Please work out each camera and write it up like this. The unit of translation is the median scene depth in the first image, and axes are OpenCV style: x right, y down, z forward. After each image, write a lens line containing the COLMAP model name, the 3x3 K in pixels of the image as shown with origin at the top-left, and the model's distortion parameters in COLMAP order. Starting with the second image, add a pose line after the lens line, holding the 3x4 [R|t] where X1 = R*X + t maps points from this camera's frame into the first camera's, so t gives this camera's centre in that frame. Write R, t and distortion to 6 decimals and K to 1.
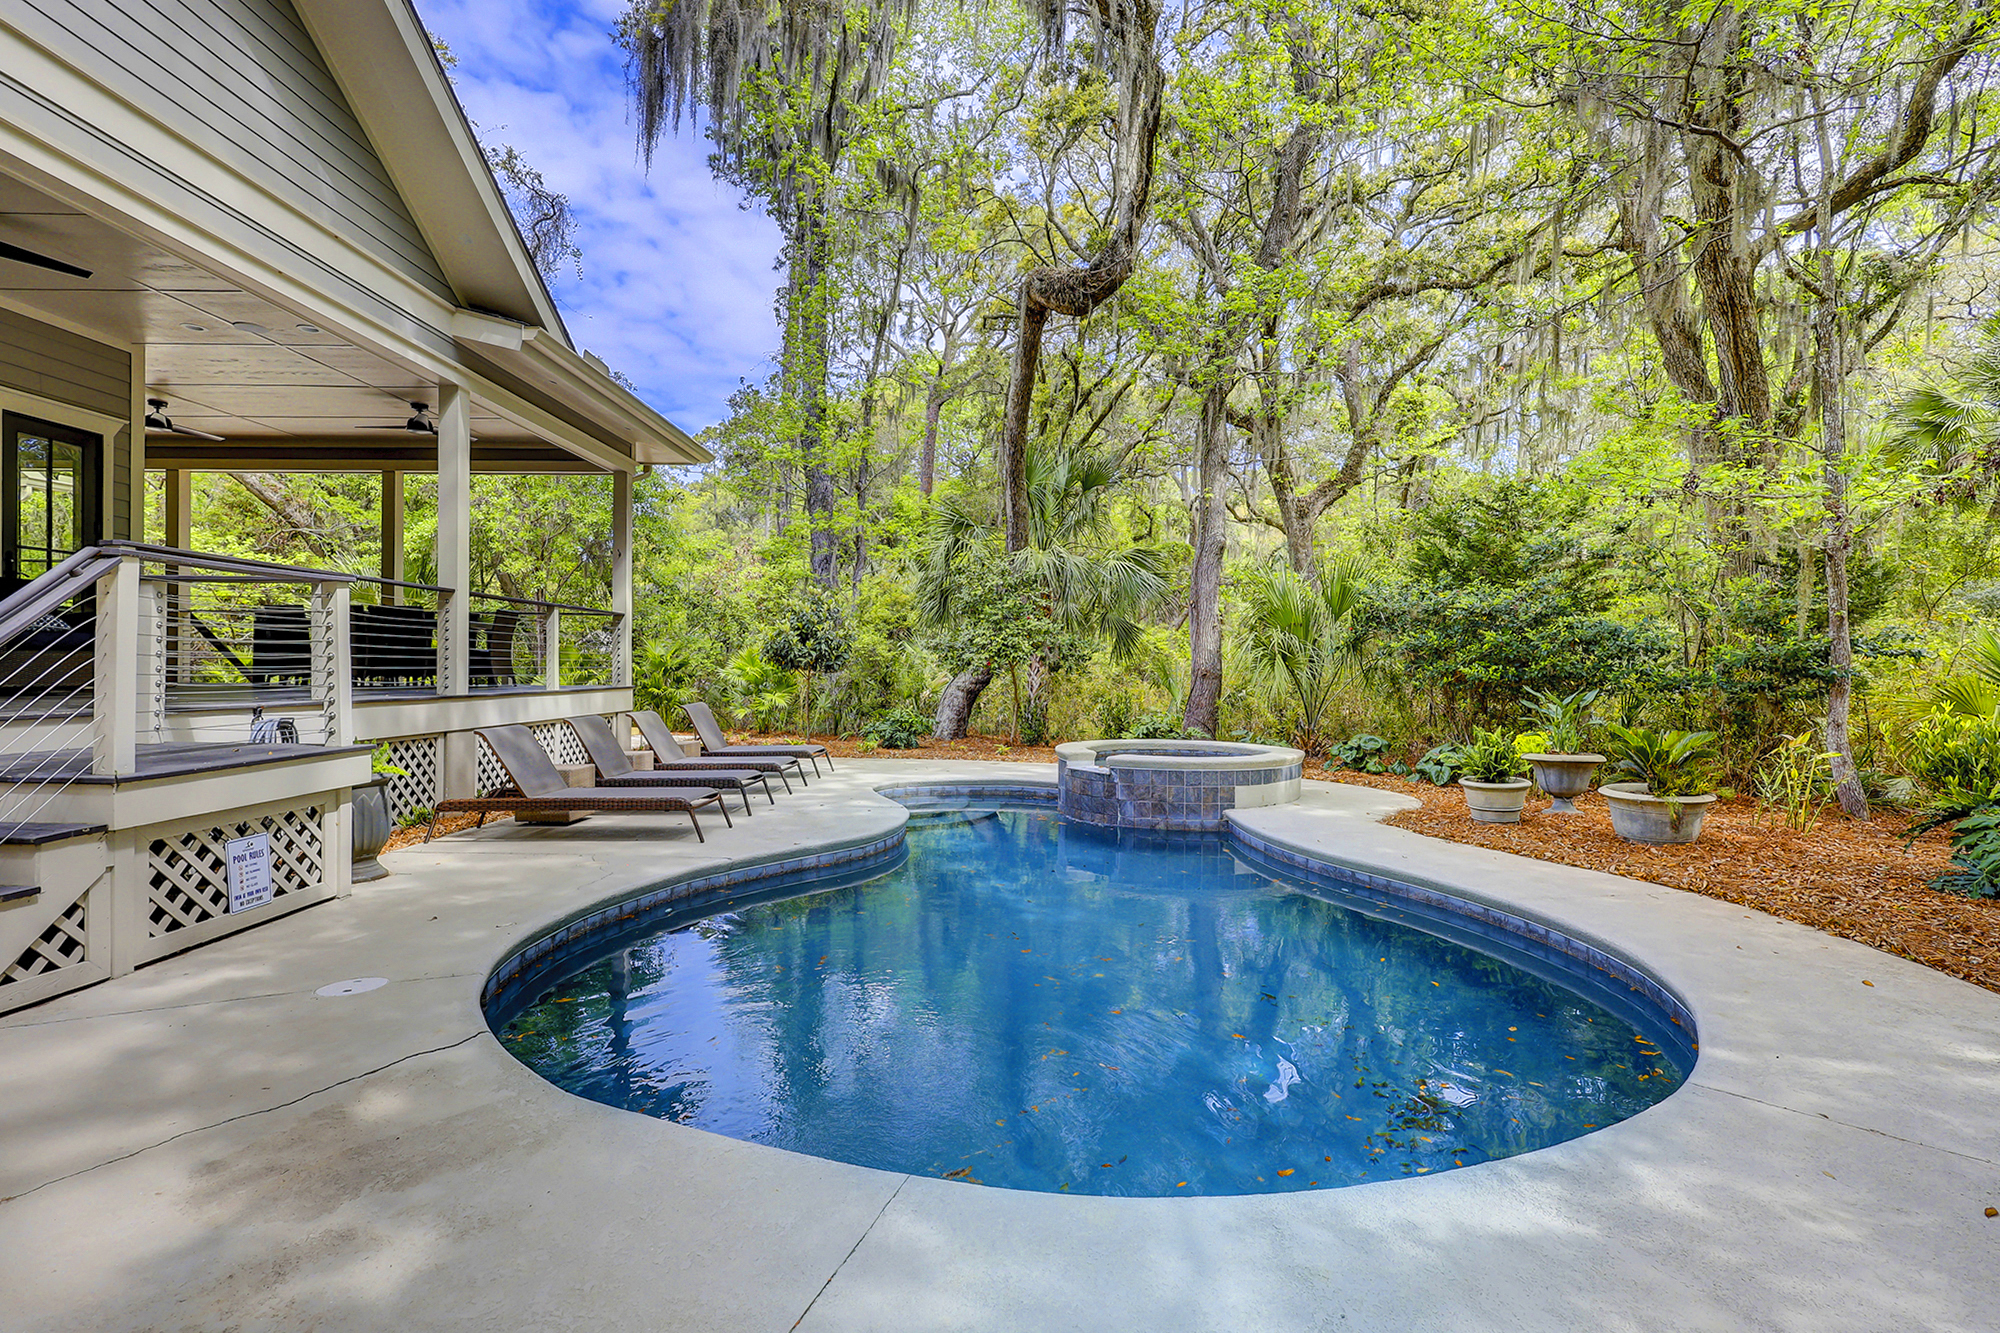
lens RADIAL K [[938.7, 0, 998.7], [0, 938.7, 678.0], [0, 0, 1]] dist [-0.002933, 0.001058]
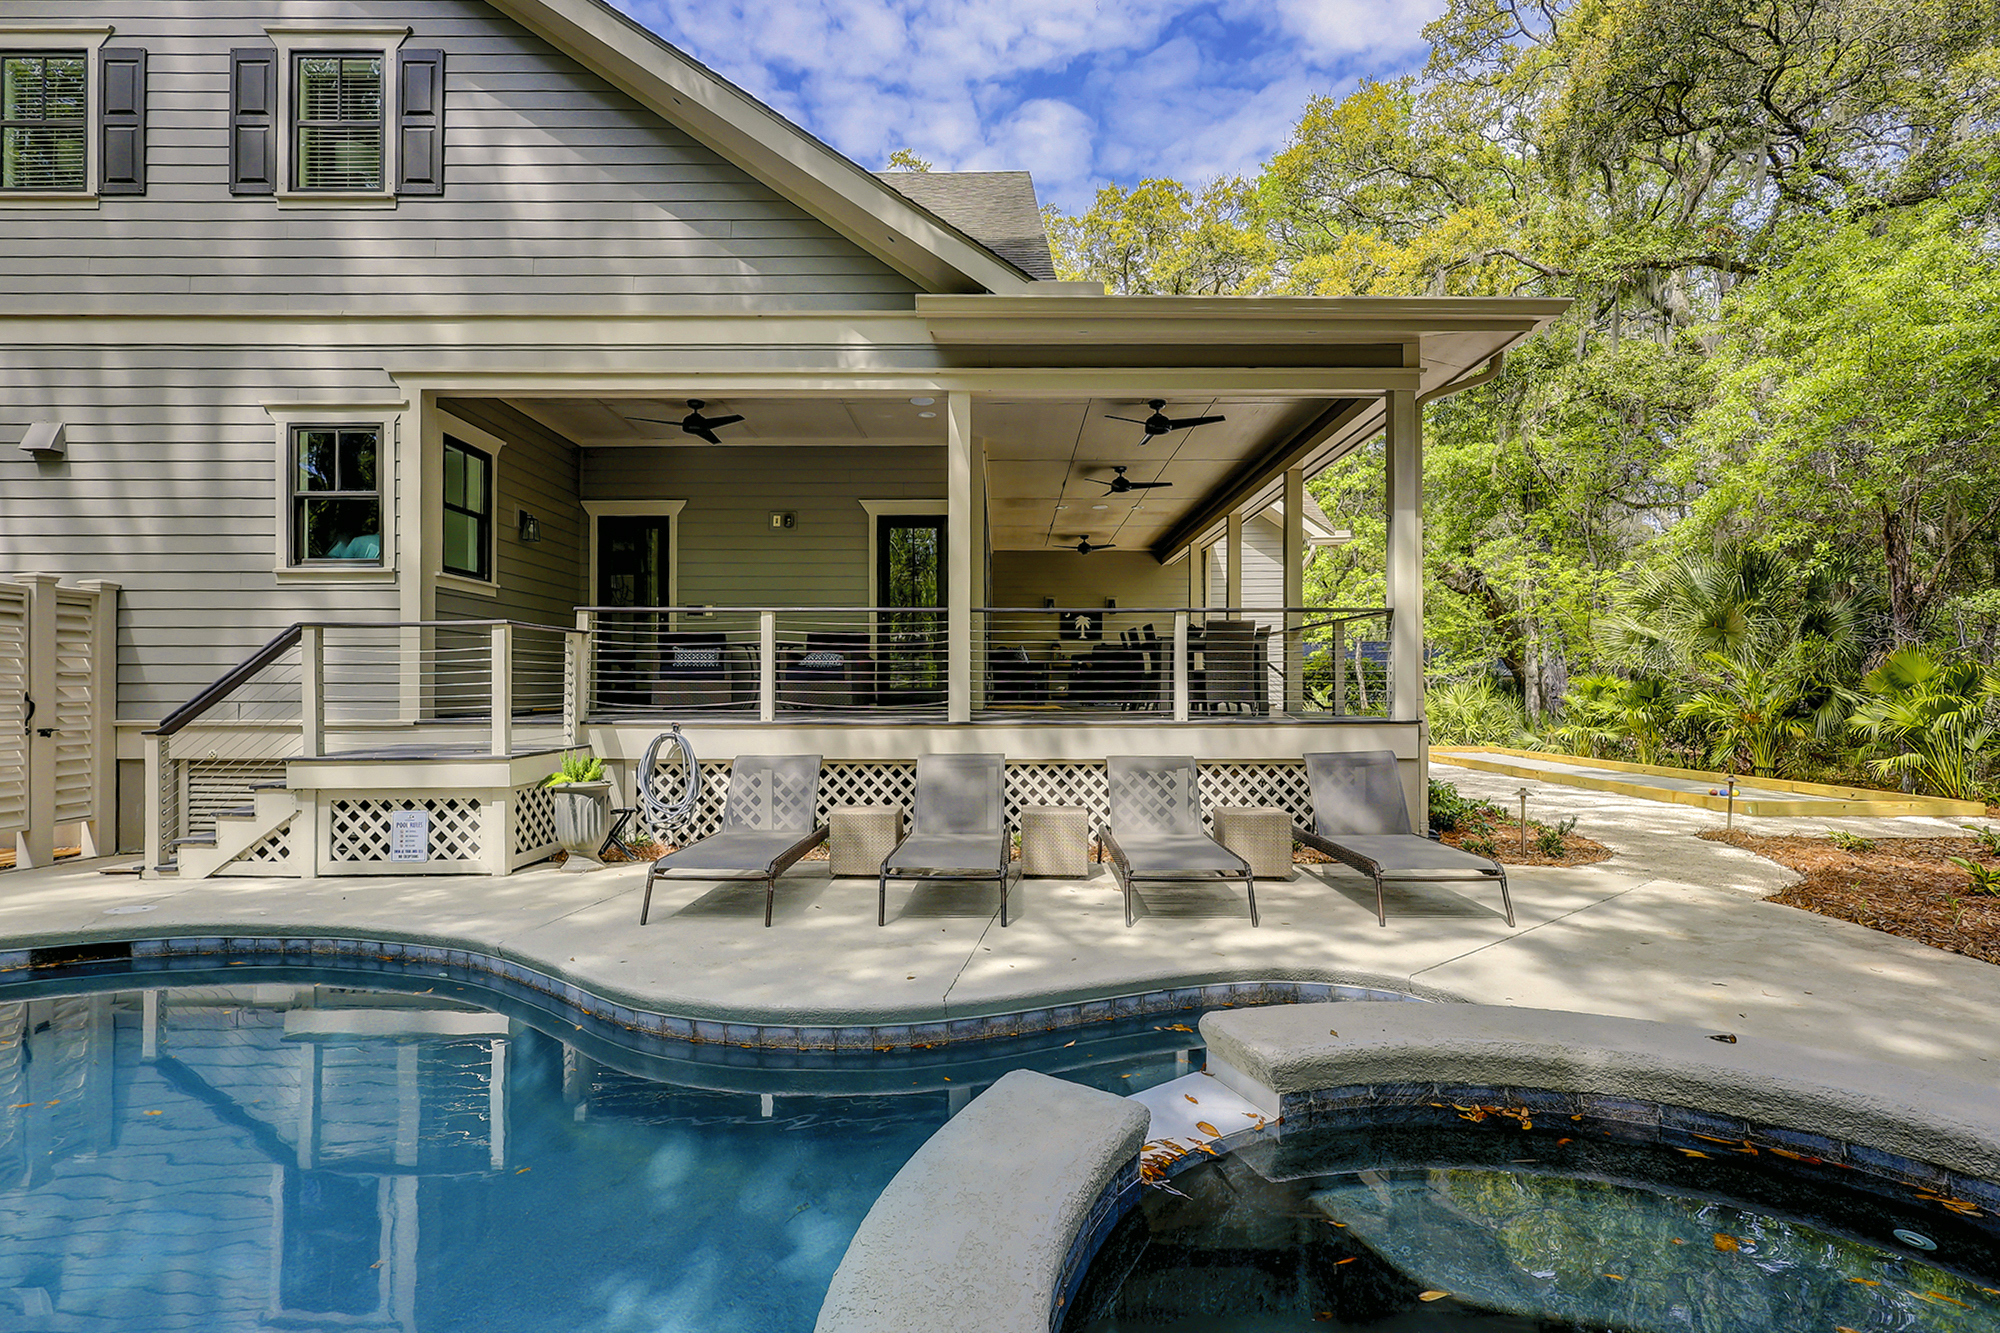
lens RADIAL K [[953.1, 0, 991.6], [0, 953.1, 682.6], [0, 0, 1]] dist [-0.005320, -0.000502]
pose [[0.016004, -0.012851, -0.999789, 0.456604], [-0.008967, 0.999875, -0.012996, -0.011589], [0.999832, 0.009174, 0.015887, 1.284068]]
